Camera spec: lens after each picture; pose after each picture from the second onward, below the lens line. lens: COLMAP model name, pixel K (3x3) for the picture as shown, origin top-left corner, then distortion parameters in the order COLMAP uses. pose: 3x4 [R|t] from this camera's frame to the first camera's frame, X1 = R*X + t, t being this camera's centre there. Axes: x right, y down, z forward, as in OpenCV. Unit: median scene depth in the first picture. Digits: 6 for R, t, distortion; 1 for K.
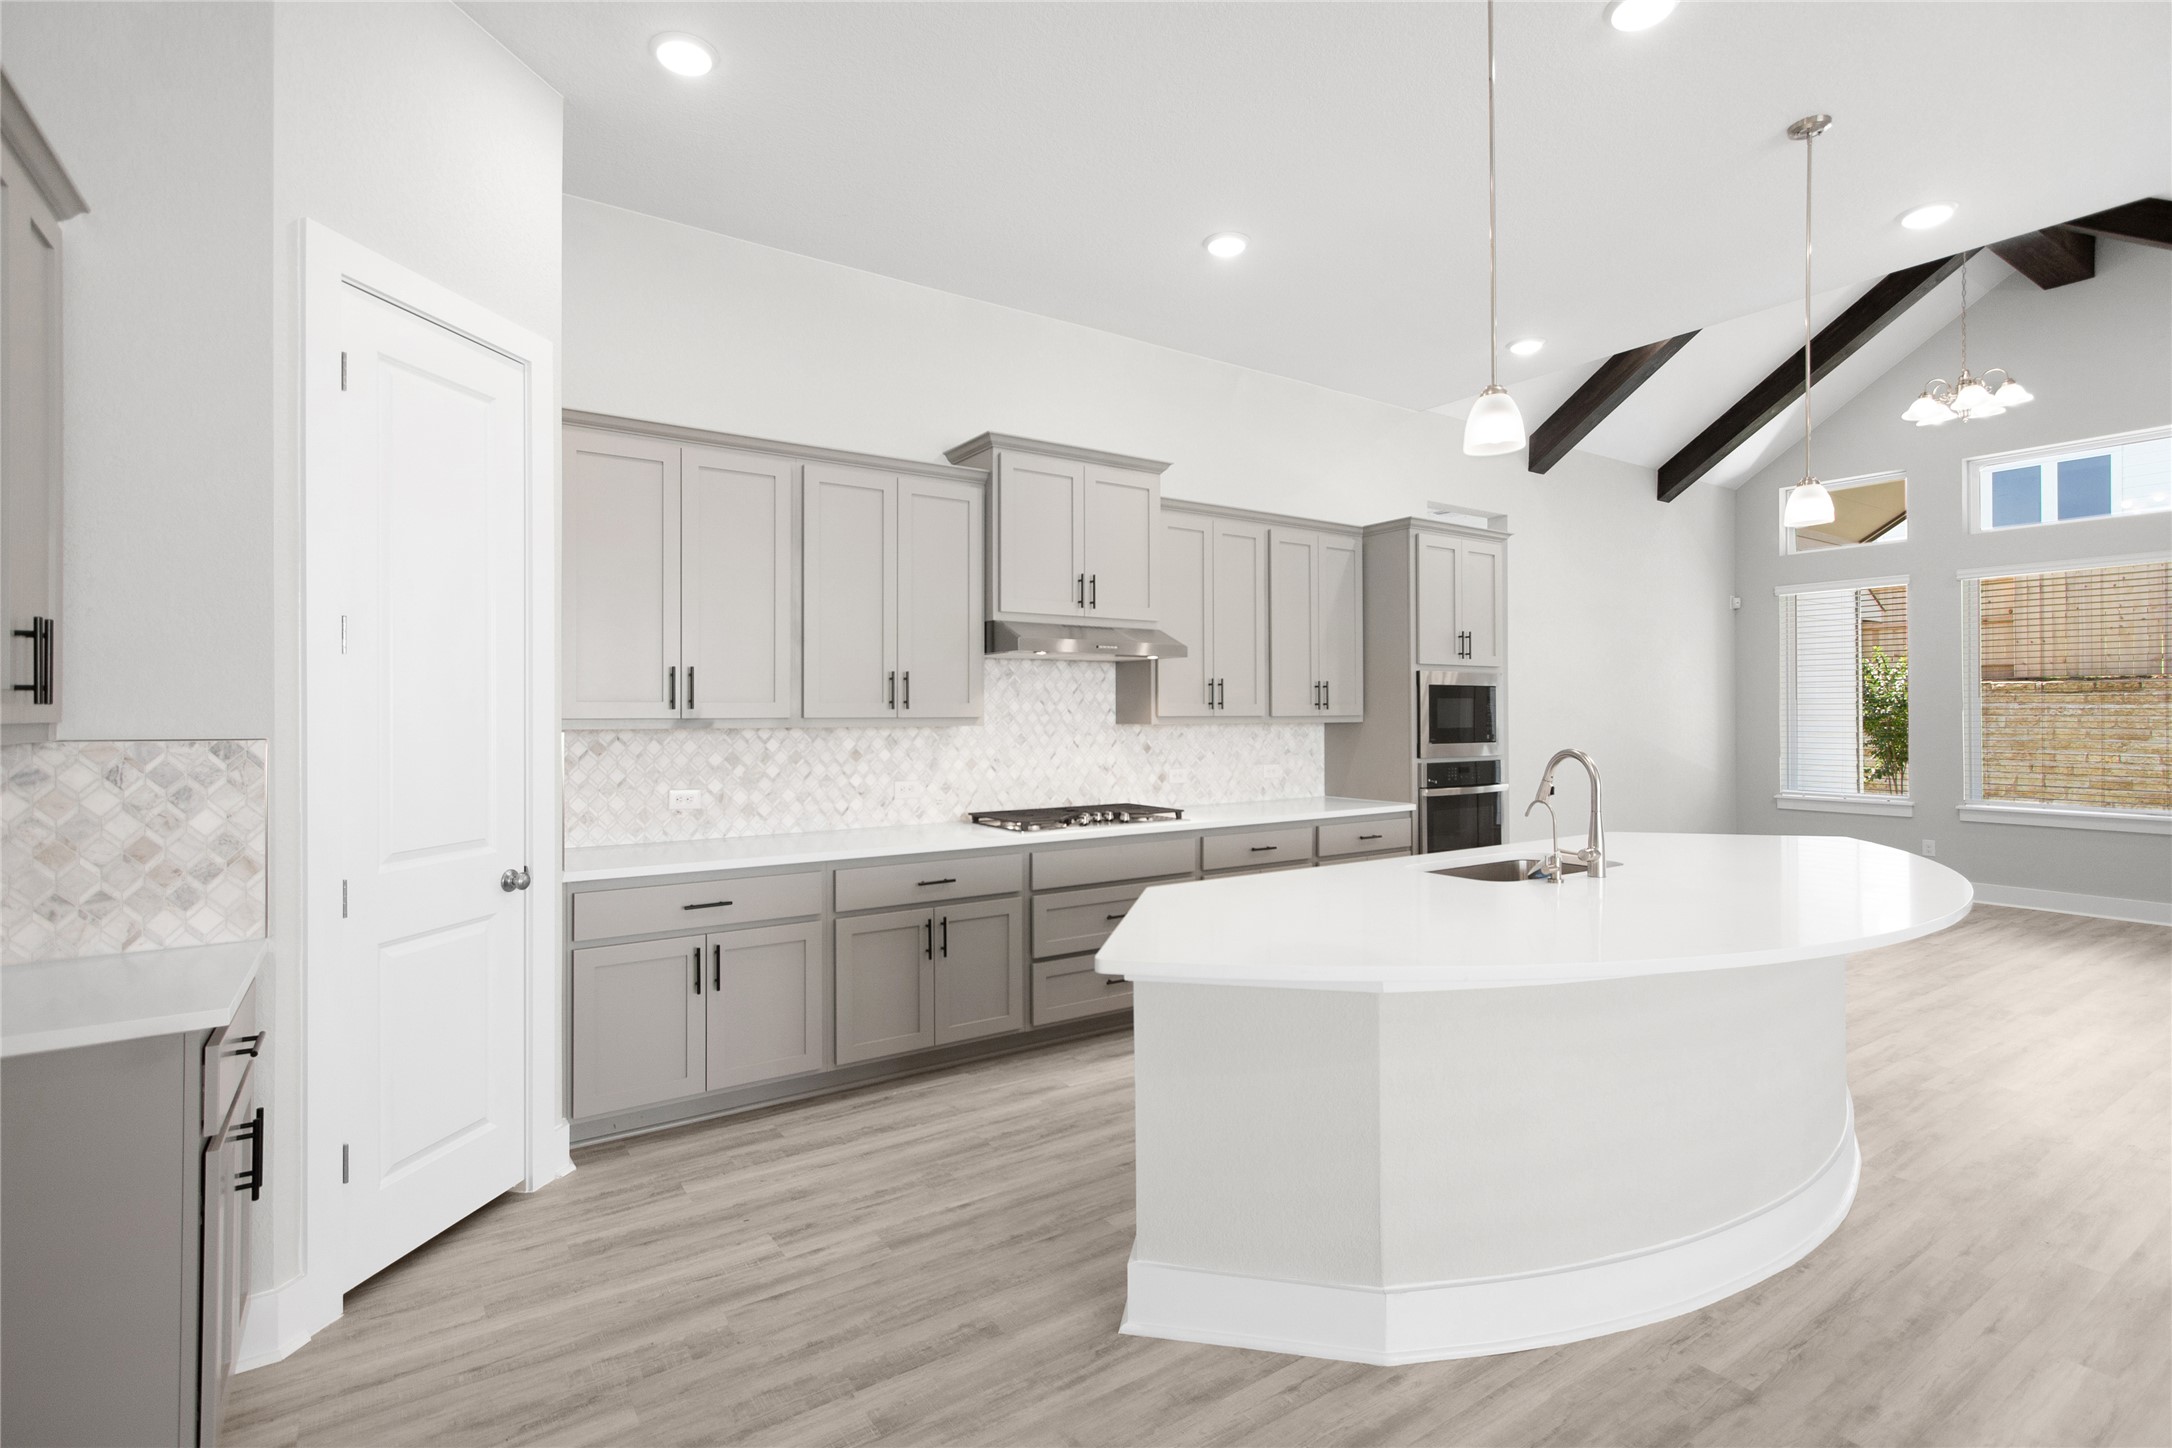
lens RADIAL K [[1007.8, 0, 1085.8], [0, 1007.8, 700.0], [0, 0, 1]] dist [0.003163, 0.002350]
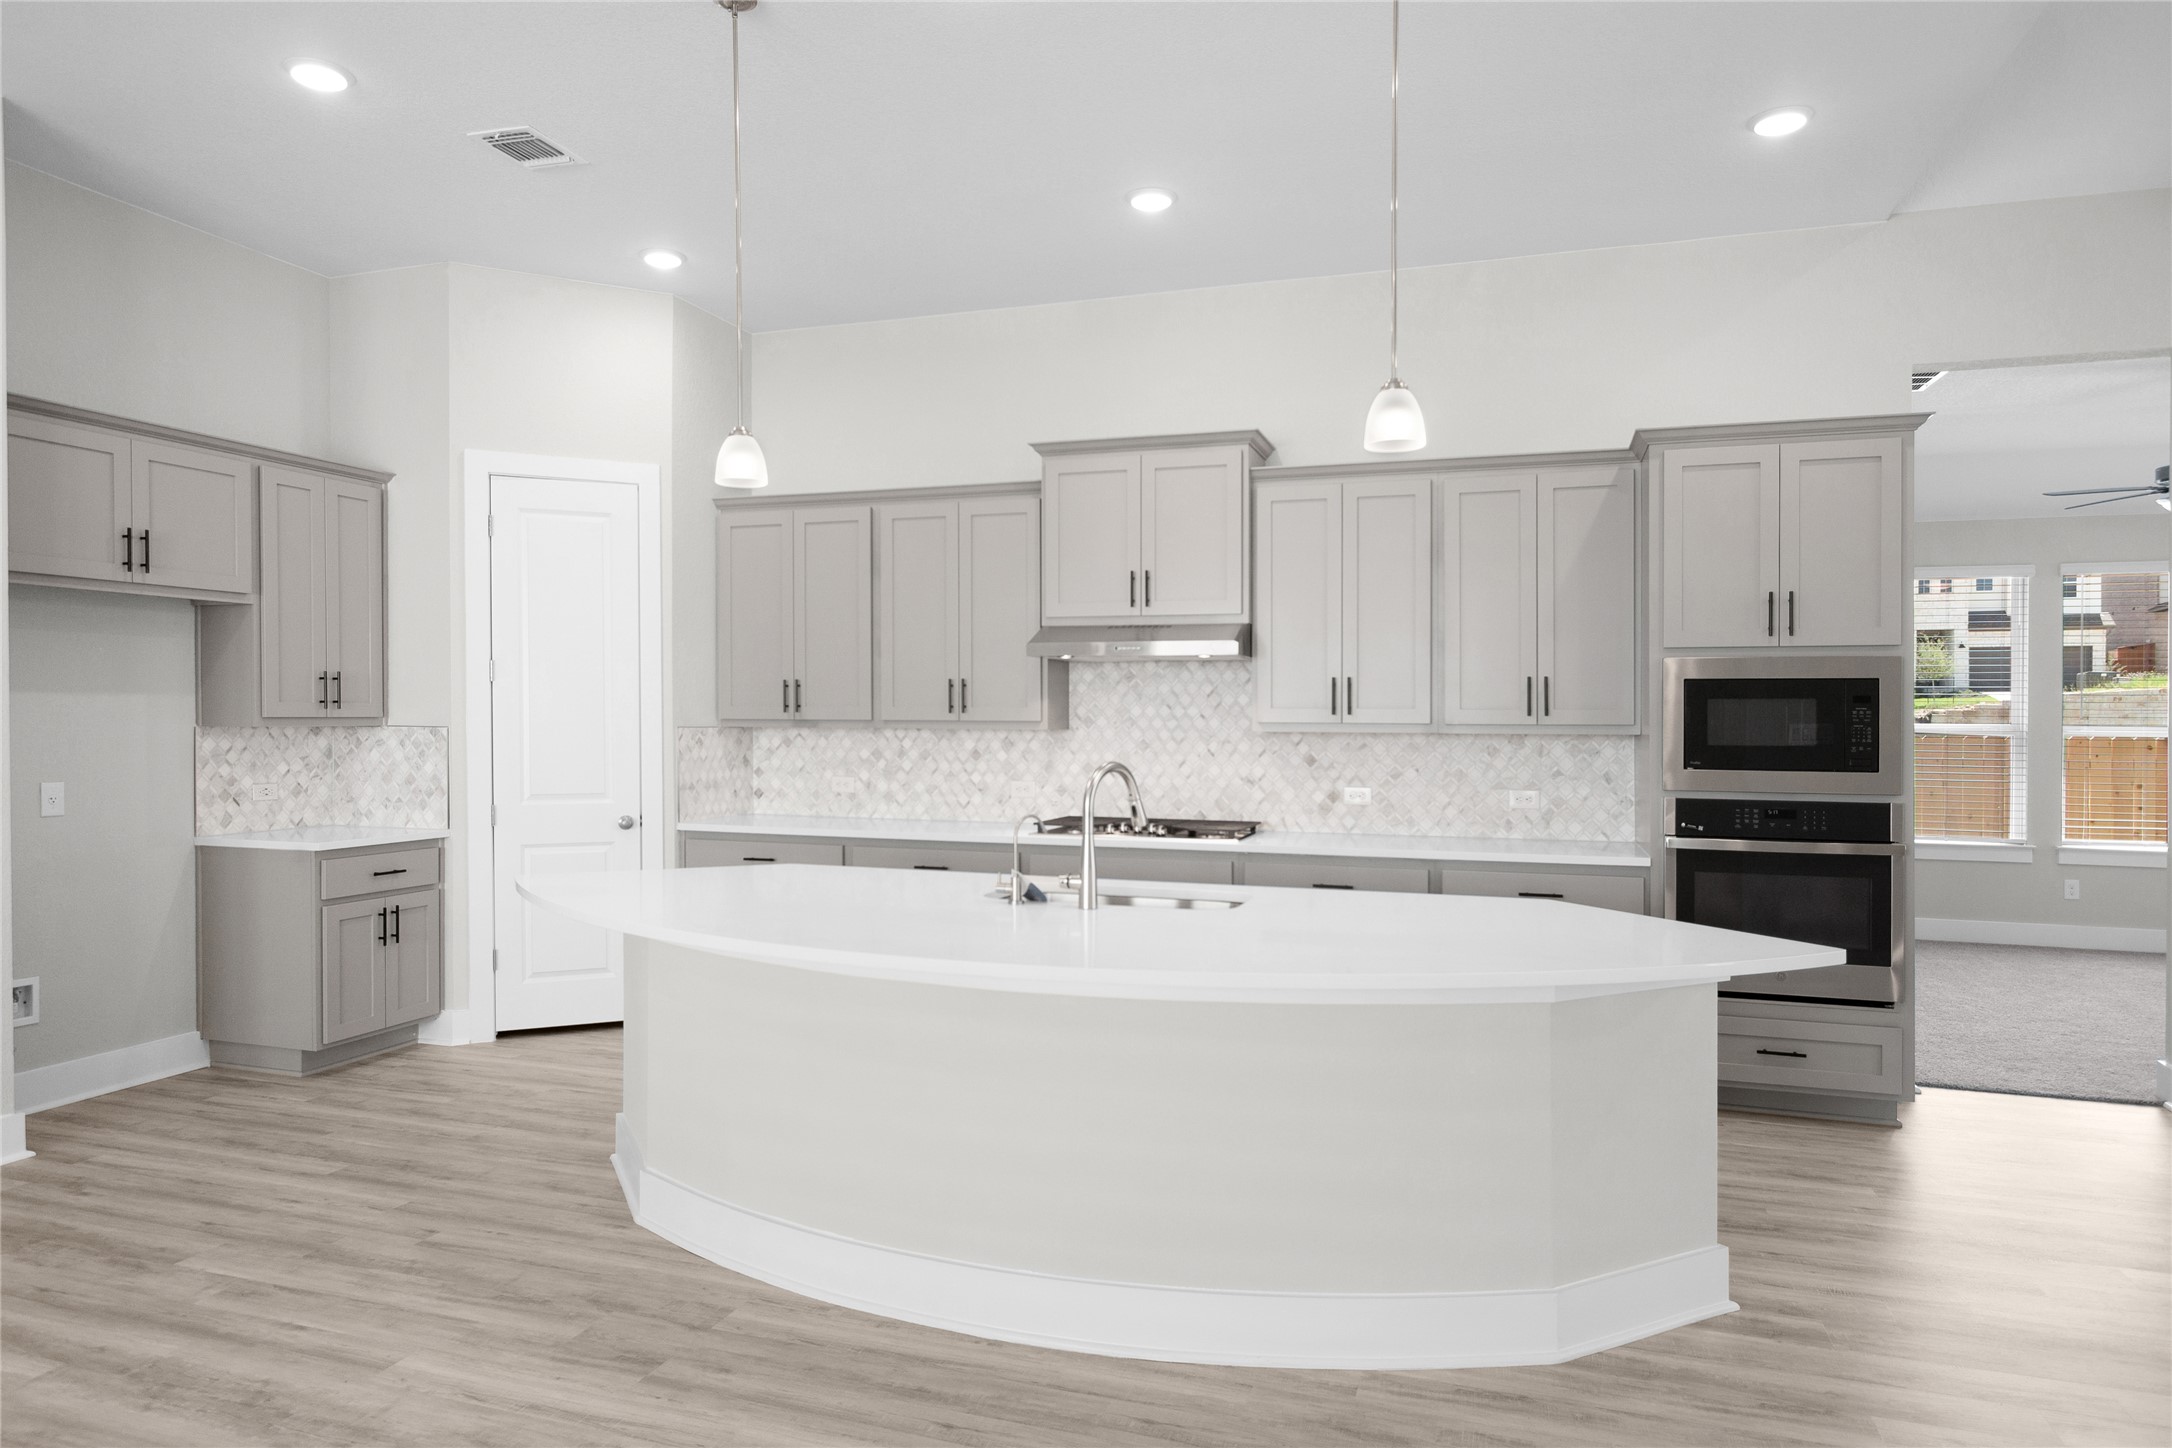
lens RADIAL K [[1309.1, 0, 1096.3], [0, 1309.1, 731.2], [0, 0, 1]] dist [-0.005194, -0.000977]
pose [[0.617178, 0.013323, -0.786711, 0.989678], [0.003511, 0.999800, 0.019686, 0.001381], [0.786816, -0.014913, 0.617007, 0.223687]]
